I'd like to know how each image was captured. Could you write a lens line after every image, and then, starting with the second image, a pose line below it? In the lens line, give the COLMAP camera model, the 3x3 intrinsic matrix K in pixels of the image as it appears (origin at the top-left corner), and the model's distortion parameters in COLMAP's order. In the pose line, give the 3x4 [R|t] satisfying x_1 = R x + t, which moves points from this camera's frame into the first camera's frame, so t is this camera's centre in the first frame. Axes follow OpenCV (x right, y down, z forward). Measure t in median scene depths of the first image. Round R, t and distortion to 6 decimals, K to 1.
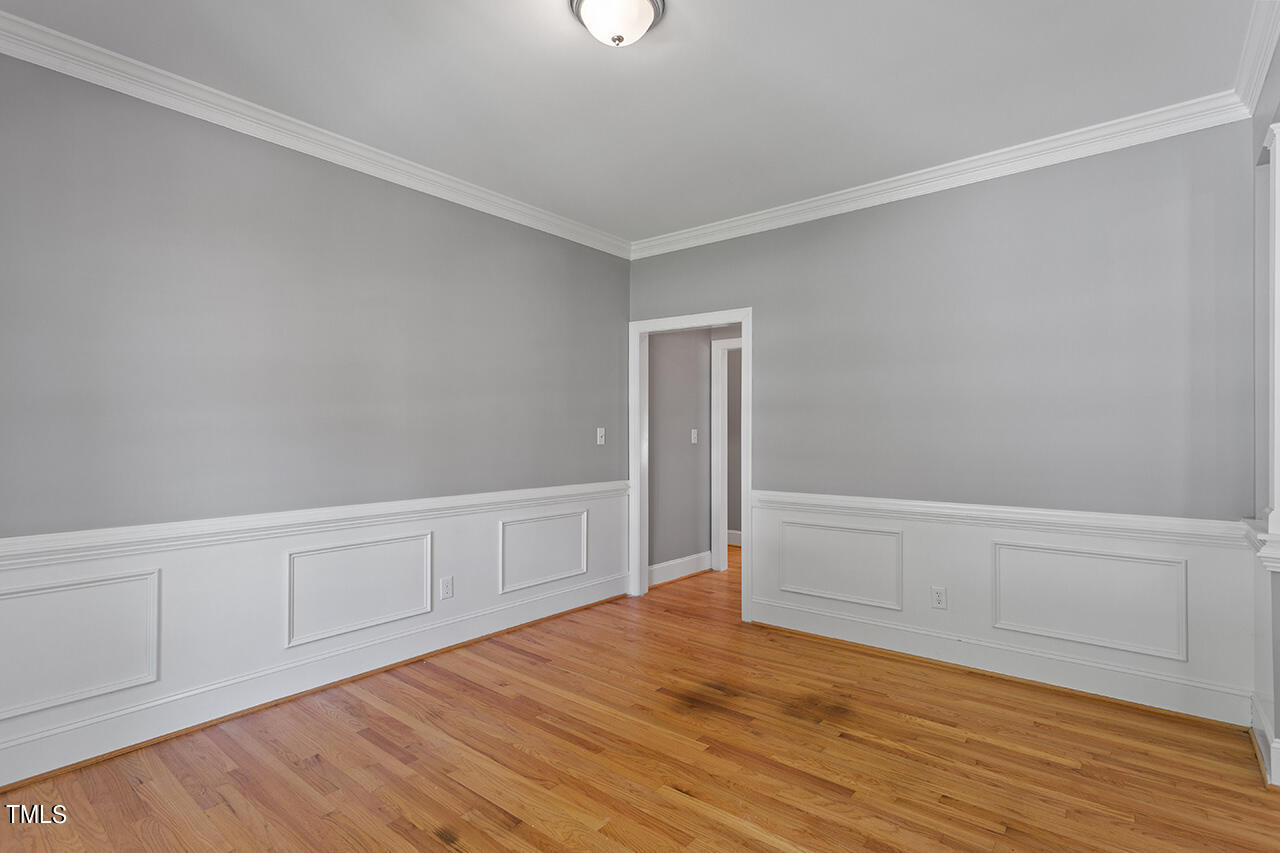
lens RADIAL K [[612.0, 0, 642.6], [0, 612.0, 425.7], [0, 0, 1]] dist [0.002059, 0.000729]
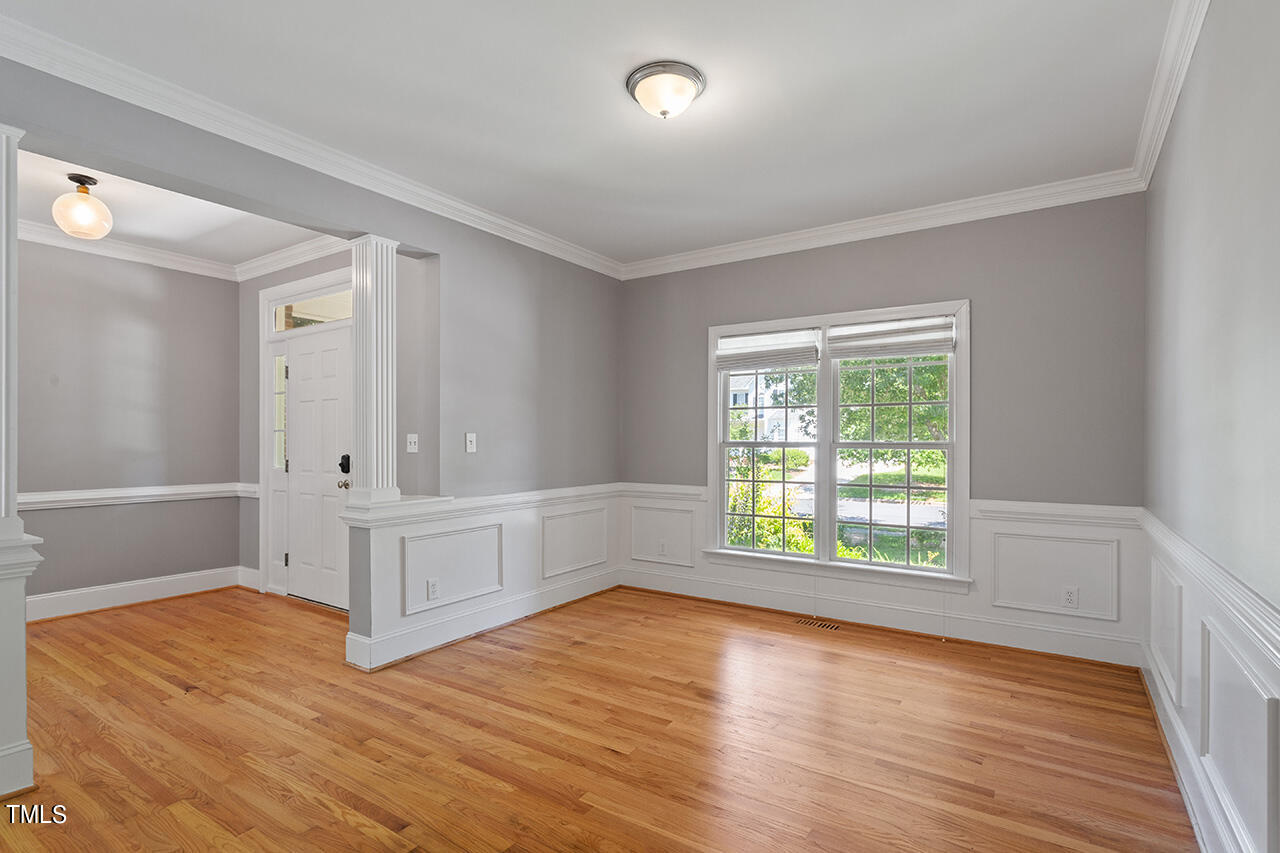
lens RADIAL K [[618.1, 0, 639.0], [0, 618.1, 440.2], [0, 0, 1]] dist [-0.002125, 0.001122]
pose [[-0.995126, 0.001152, -0.098603, 0.120985], [0.001982, 0.999963, -0.008326, 0.023438], [0.098590, -0.008481, -0.995092, 2.059550]]
